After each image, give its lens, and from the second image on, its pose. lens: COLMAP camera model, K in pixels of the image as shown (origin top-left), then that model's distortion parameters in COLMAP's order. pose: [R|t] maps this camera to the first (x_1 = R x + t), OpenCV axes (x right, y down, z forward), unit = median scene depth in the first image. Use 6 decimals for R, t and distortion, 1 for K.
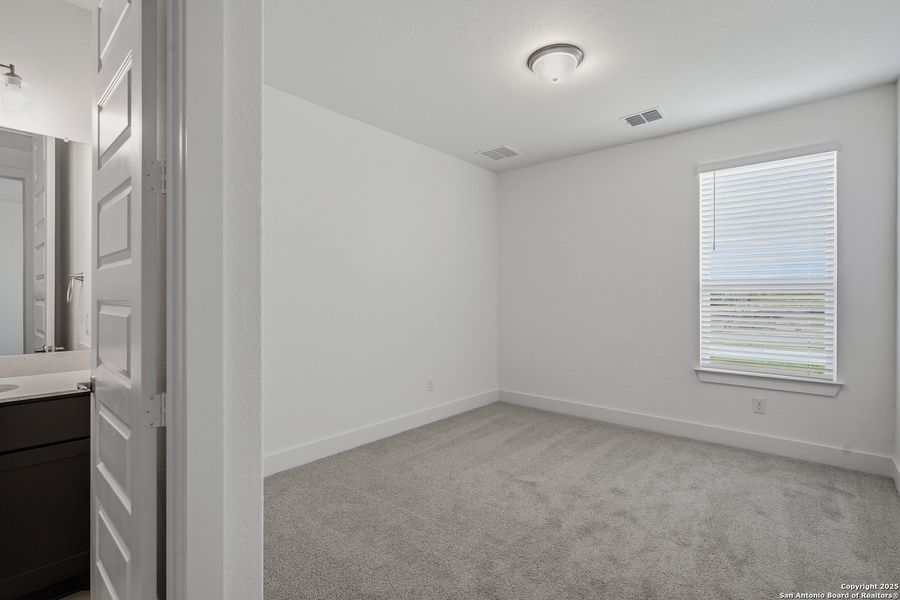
lens RADIAL K [[424.8, 0, 451.7], [0, 424.8, 298.2], [0, 0, 1]] dist [-0.013906, 0.006901]
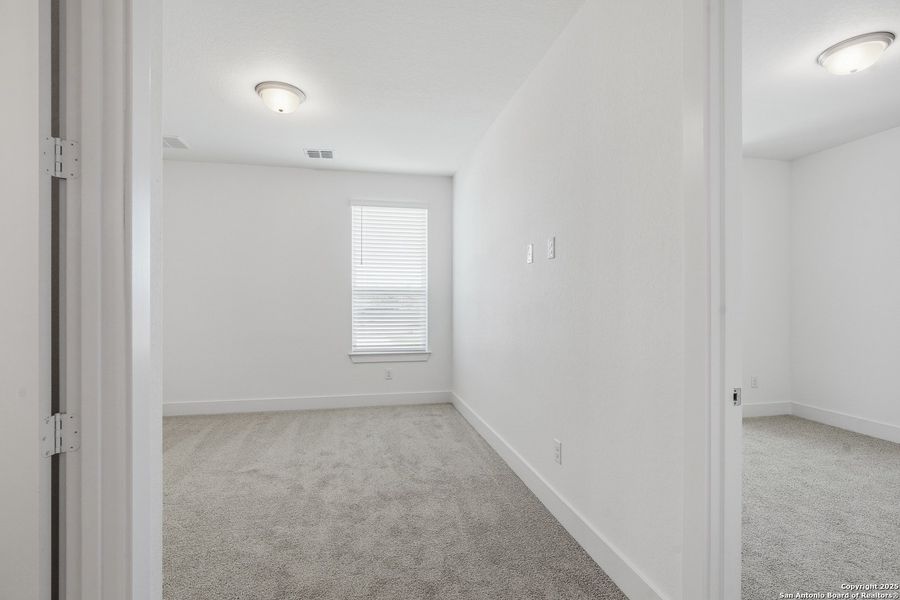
lens RADIAL K [[424.8, 0, 457.6], [0, 424.8, 298.8], [0, 0, 1]] dist [-0.013906, 0.006901]
pose [[0.587955, 0.000695, 0.808894, -0.372256], [0.001725, 0.999996, -0.002113, -0.001038], [-0.808892, 0.002637, 0.587951, -0.060146]]
